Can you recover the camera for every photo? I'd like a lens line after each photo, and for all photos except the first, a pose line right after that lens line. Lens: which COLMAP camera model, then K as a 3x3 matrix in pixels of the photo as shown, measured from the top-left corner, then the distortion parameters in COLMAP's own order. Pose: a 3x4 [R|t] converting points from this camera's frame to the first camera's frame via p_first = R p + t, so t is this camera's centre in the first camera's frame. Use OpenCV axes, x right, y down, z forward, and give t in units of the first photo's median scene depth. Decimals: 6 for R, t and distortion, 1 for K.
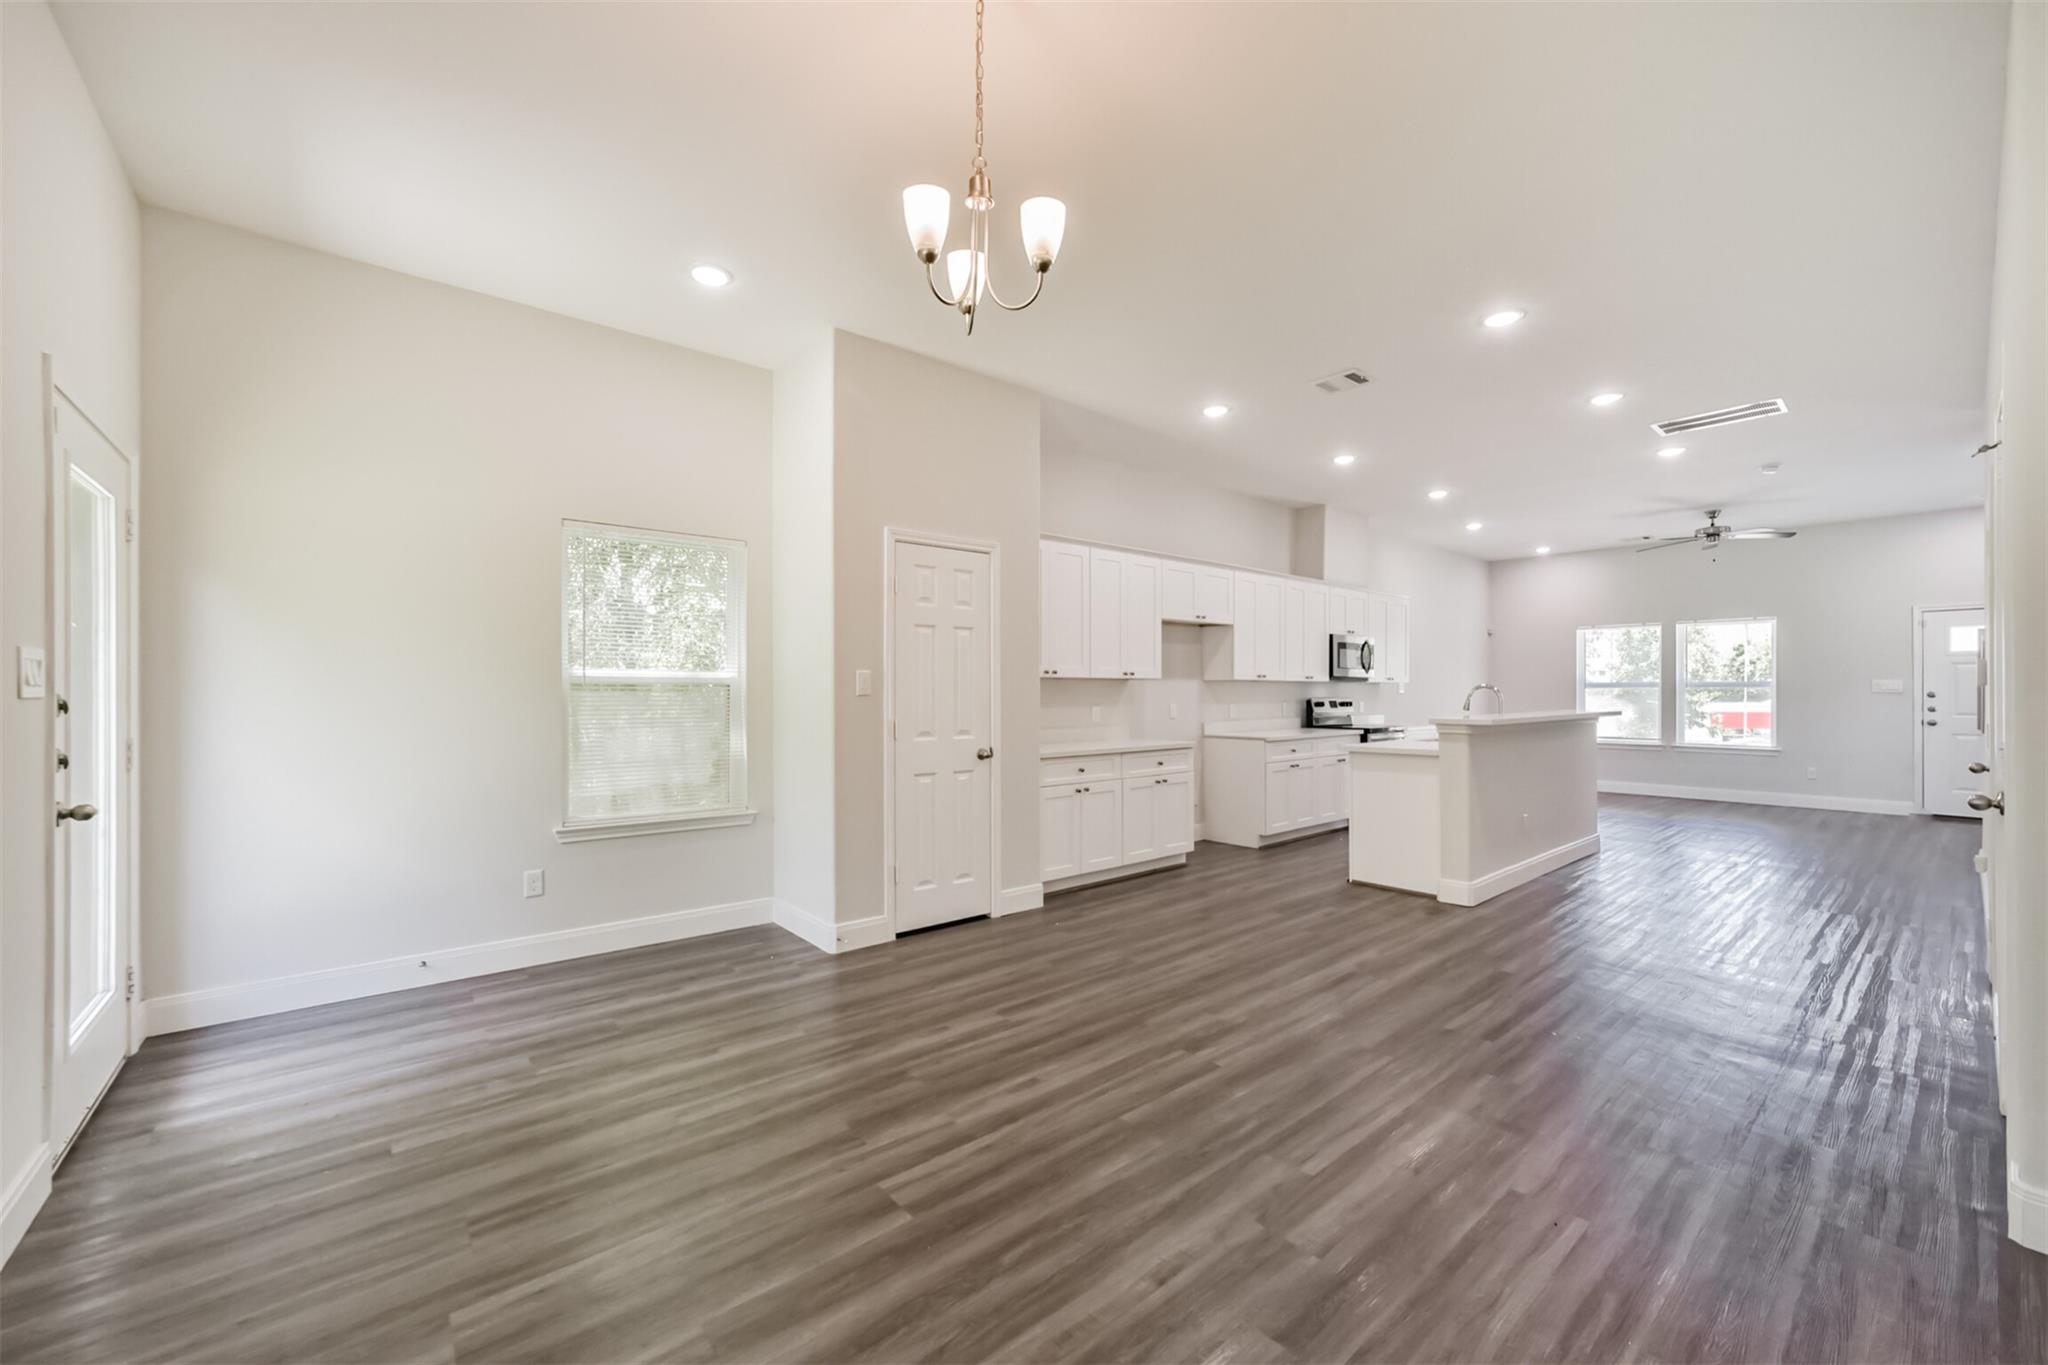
lens RADIAL K [[803.4, 0, 1027.4], [0, 803.4, 689.1], [0, 0, 1]] dist [-0.027240, 0.009532]
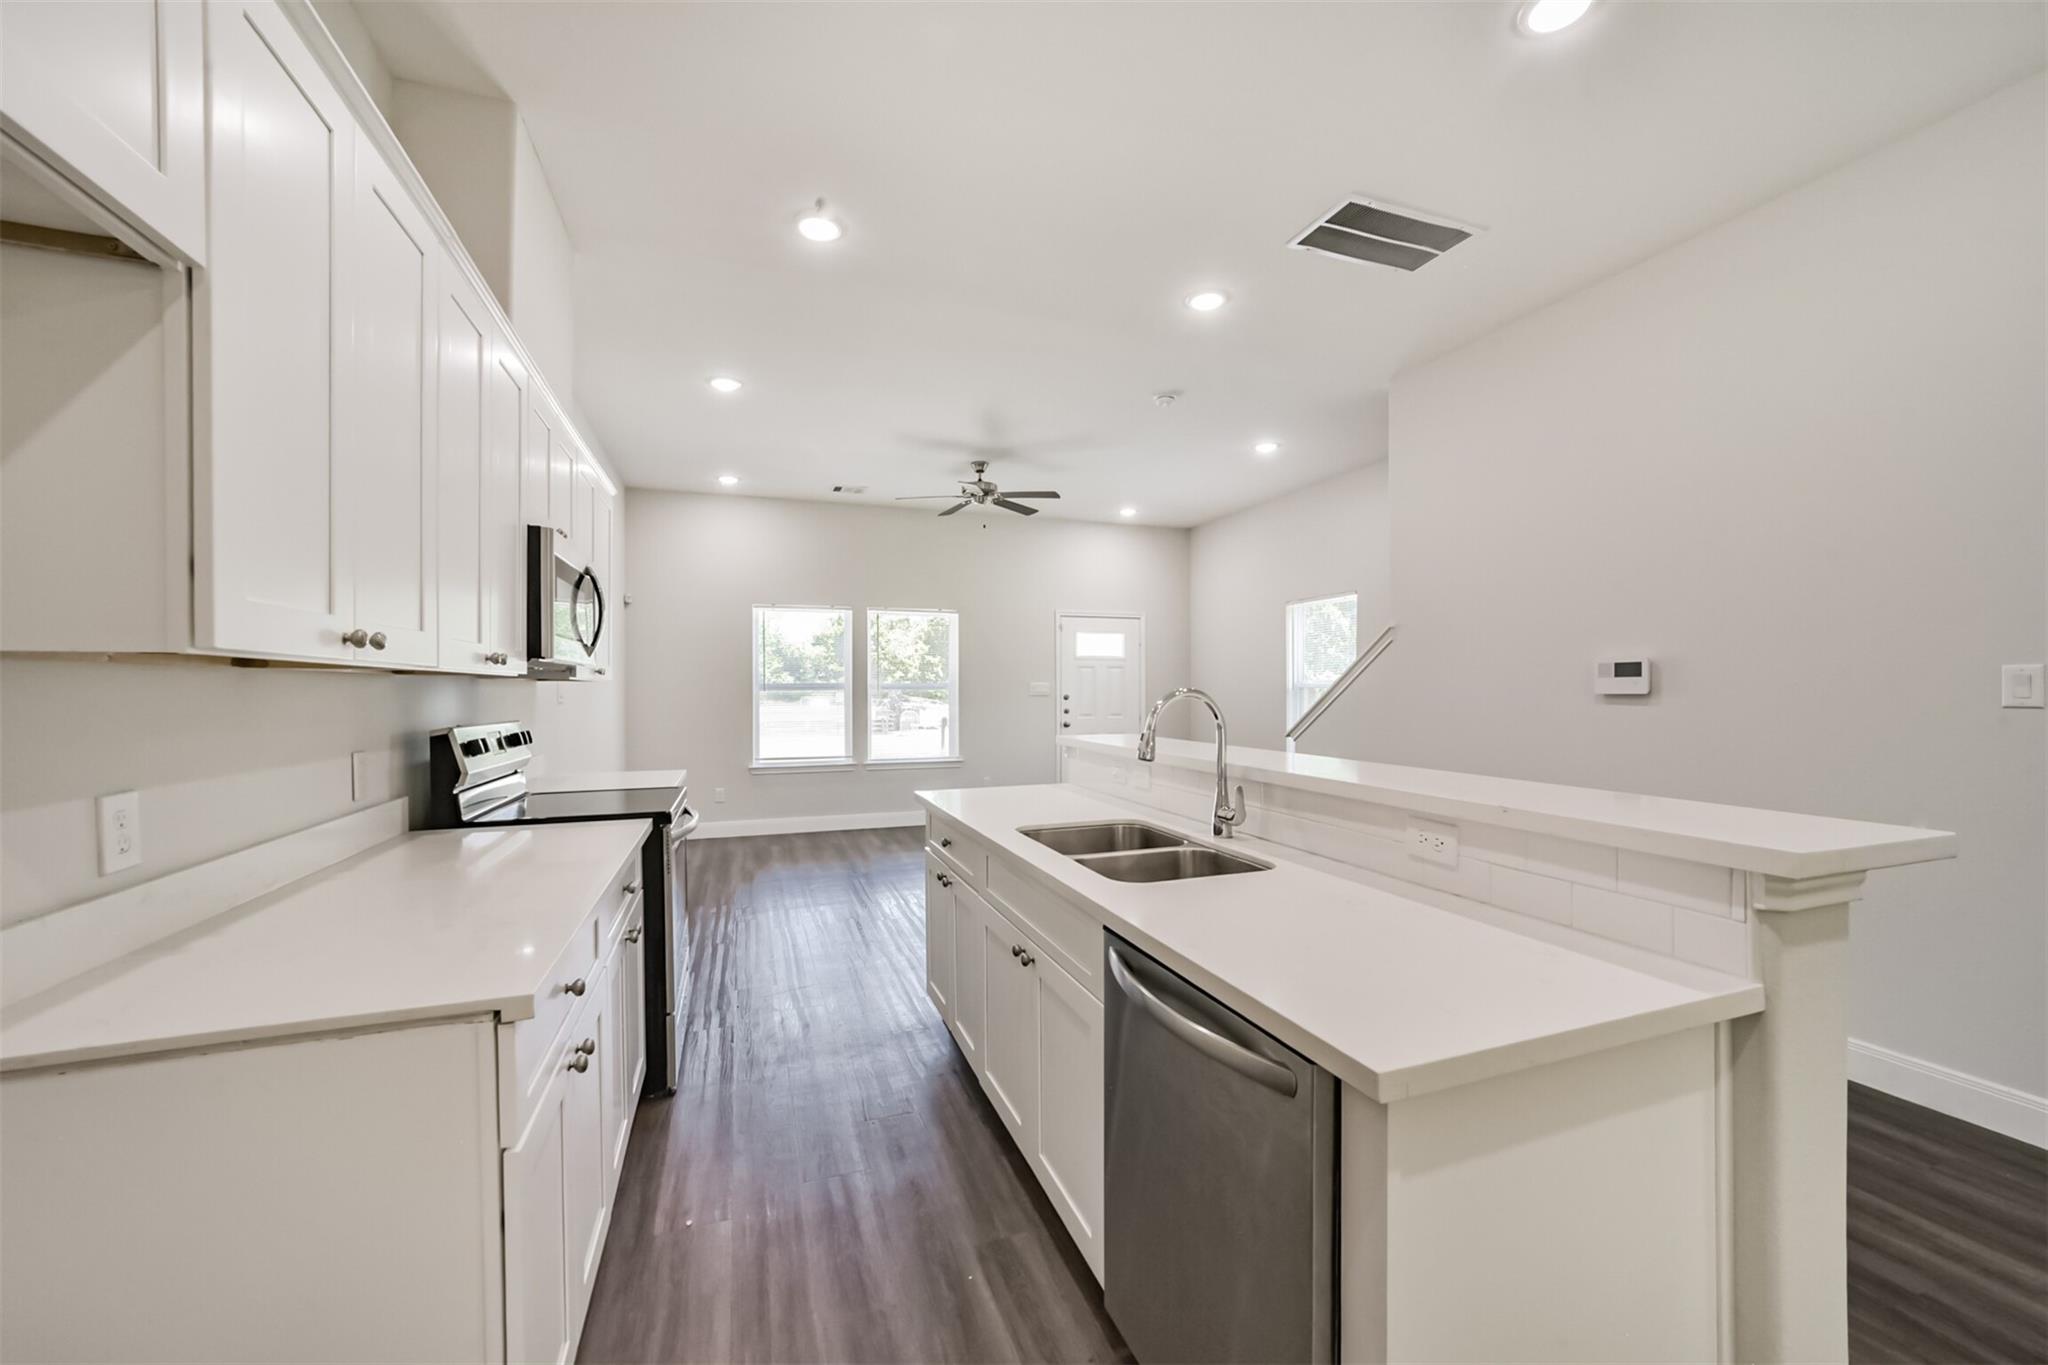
lens RADIAL K [[802.4, 0, 1029.0], [0, 802.4, 694.4], [0, 0, 1]] dist [-0.009130, 0.000311]
pose [[0.348478, -0.007382, 0.937288, 0.168040], [0.001510, 0.999972, 0.007314, -0.004614], [-0.937316, -0.001134, 0.348479, 0.784407]]
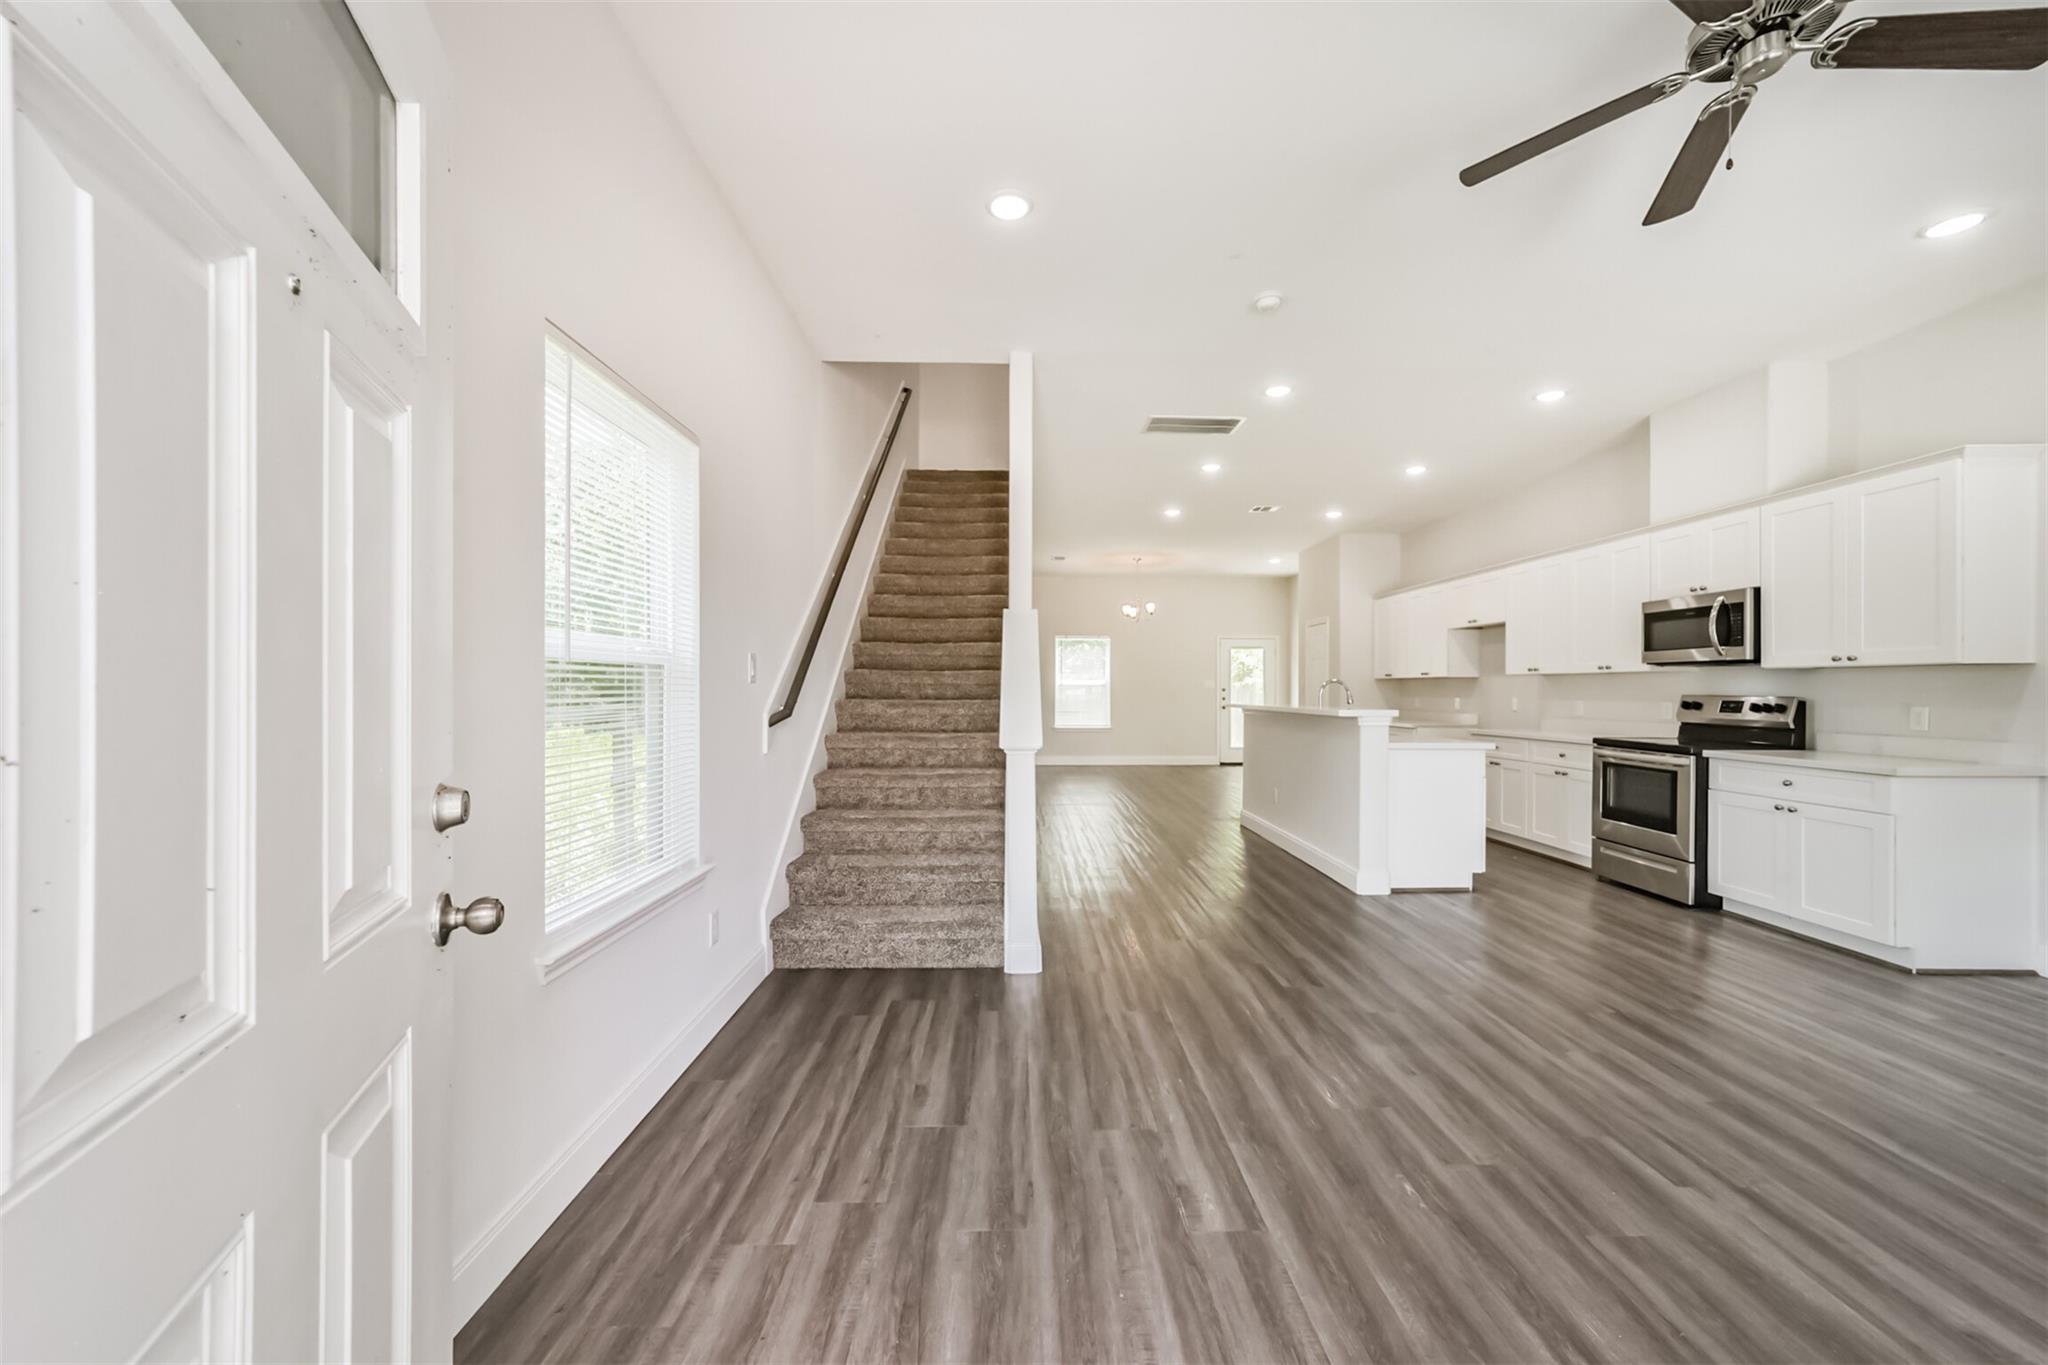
lens RADIAL K [[792.3, 0, 1028.7], [0, 792.3, 691.6], [0, 0, 1]] dist [-0.015758, 0.011053]
pose [[-0.629144, 0.004229, -0.777277, 1.378376], [0.001129, 0.999989, 0.004527, 0.004572], [0.777288, 0.001971, -0.629142, 1.125072]]
